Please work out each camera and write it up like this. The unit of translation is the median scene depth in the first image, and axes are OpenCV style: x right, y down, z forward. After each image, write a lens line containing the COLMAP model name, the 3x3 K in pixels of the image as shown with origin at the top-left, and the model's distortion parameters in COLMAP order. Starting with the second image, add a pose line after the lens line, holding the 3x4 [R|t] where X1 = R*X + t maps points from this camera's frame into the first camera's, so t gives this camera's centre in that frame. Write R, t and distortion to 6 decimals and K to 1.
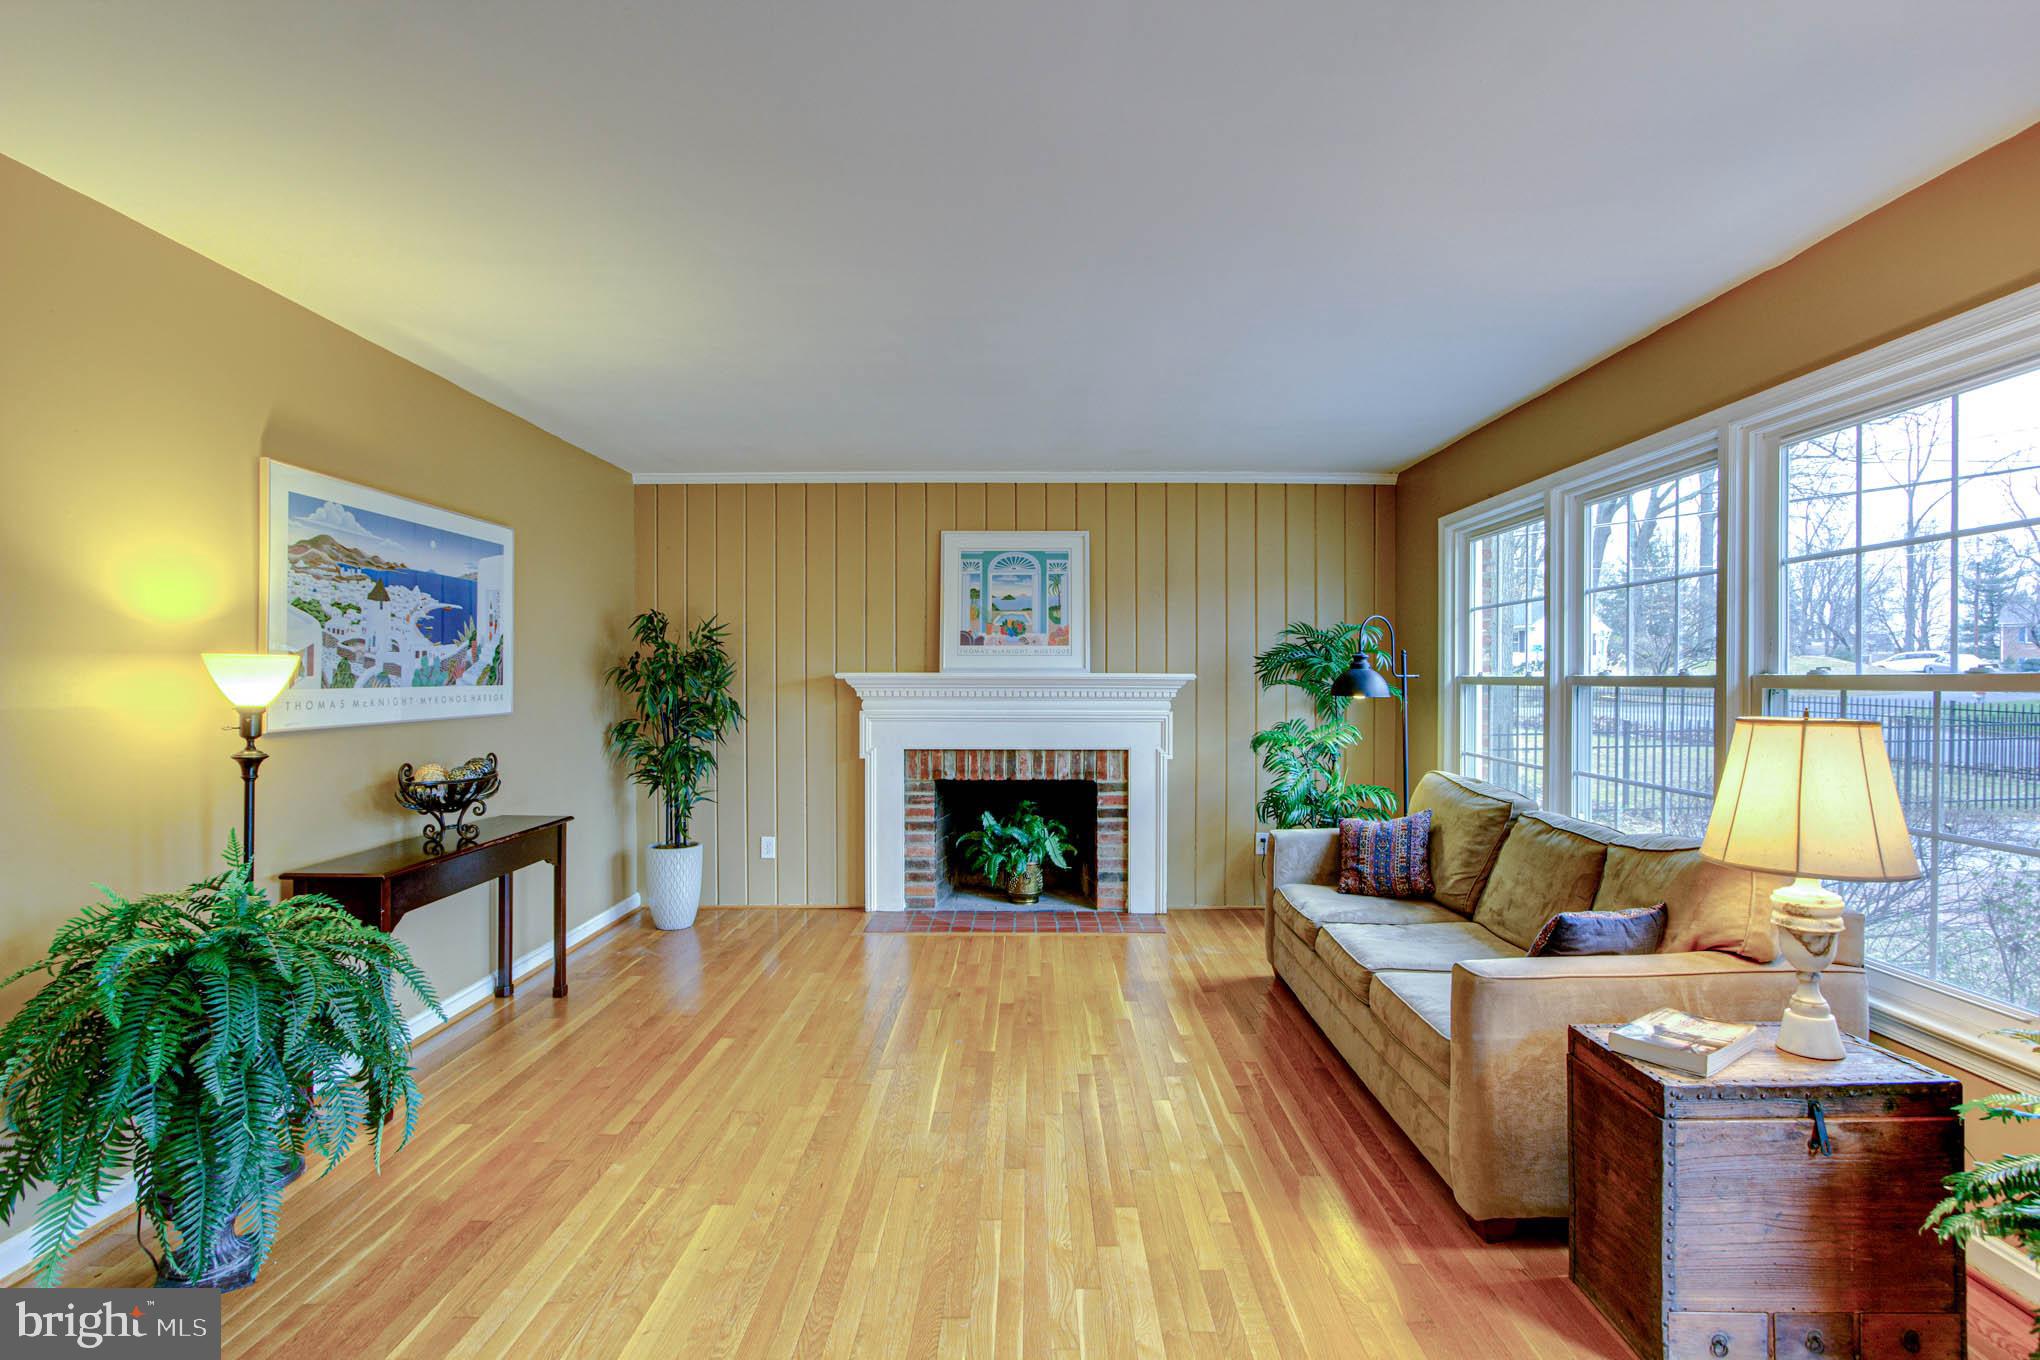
lens RADIAL K [[952.7, 0, 1041.6], [0, 952.7, 685.1], [0, 0, 1]] dist [-0.021199, 0.007262]
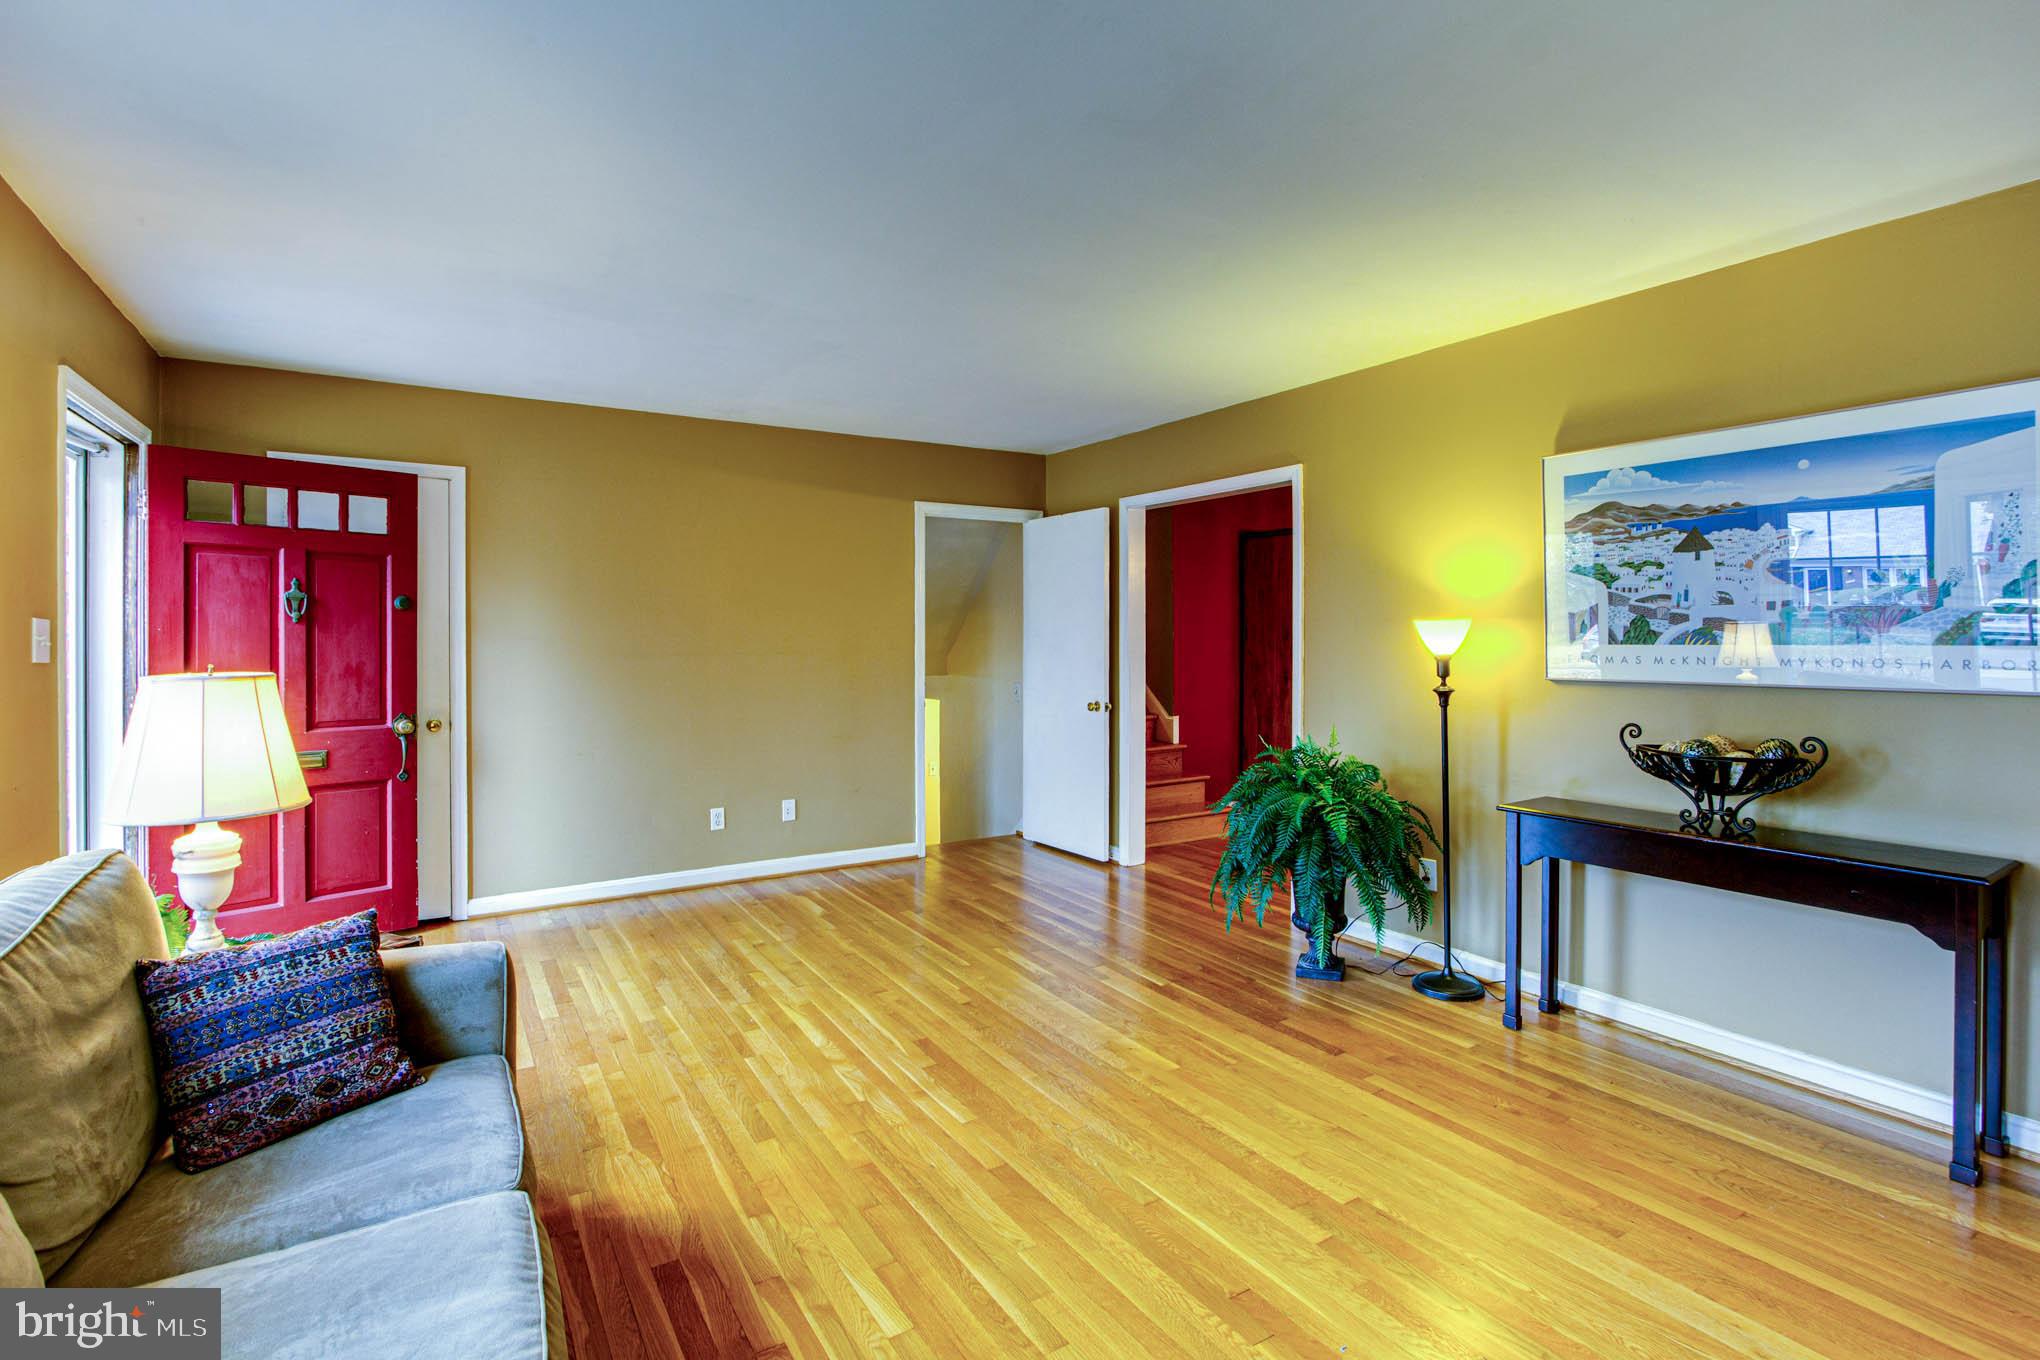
lens RADIAL K [[959.4, 0, 1017.9], [0, 959.4, 634.8], [0, 0, 1]] dist [-0.012126, 0.000183]
pose [[-0.853842, -0.003831, -0.520519, 0.372884], [-0.005226, 0.999986, 0.001213, -0.005060], [0.520506, 0.003755, -0.853849, 1.527401]]
